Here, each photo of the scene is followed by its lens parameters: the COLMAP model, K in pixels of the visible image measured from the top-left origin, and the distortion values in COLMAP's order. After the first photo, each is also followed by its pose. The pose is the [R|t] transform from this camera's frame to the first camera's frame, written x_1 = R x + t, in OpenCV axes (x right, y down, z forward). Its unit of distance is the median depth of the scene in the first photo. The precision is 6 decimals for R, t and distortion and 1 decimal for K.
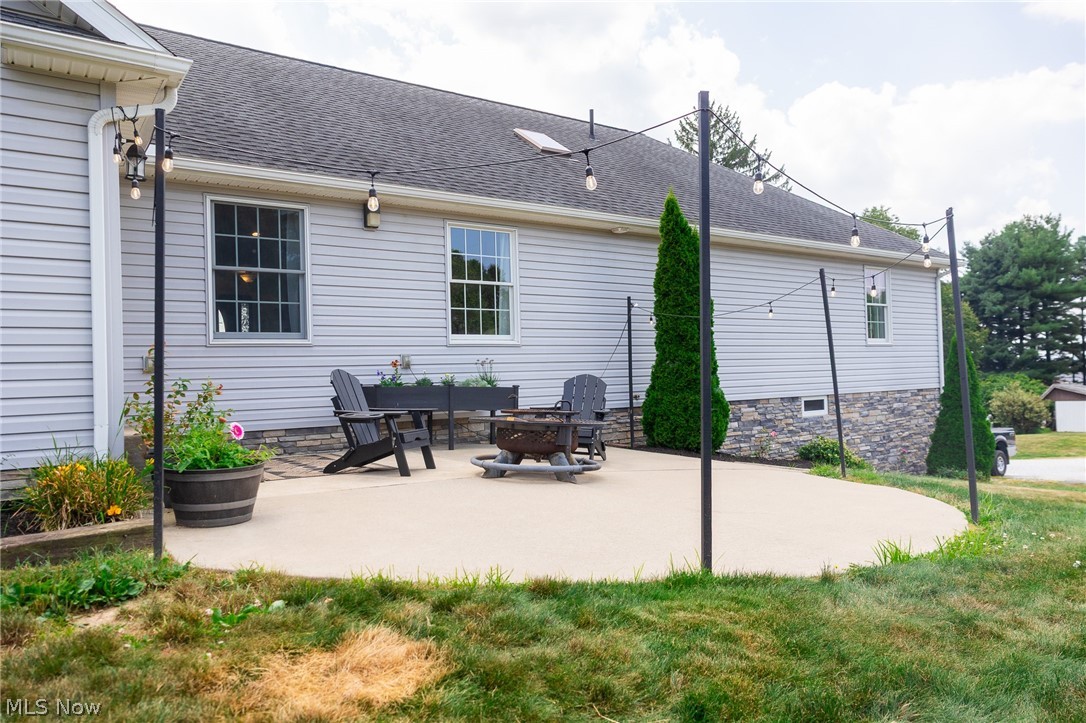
lens RADIAL K [[689.8, 0, 502.6], [0, 689.8, 360.0], [0, 0, 1]] dist [-0.000298, 0.000129]
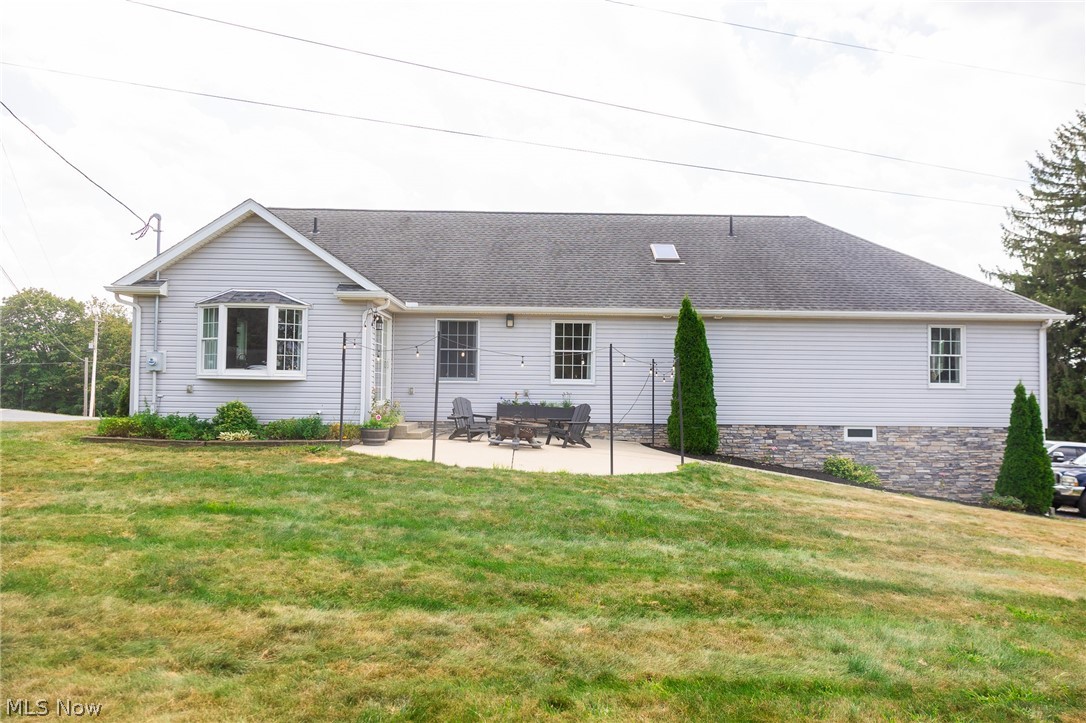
lens RADIAL K [[628.8, 0, 543.0], [0, 628.8, 361.5], [0, 0, 1]] dist [-0.002073, -0.000135]
pose [[0.854515, 0.012702, -0.519271, 0.731292], [-0.021914, 0.999692, -0.011610, -0.058406], [0.518964, 0.021300, 0.854531, -0.459410]]
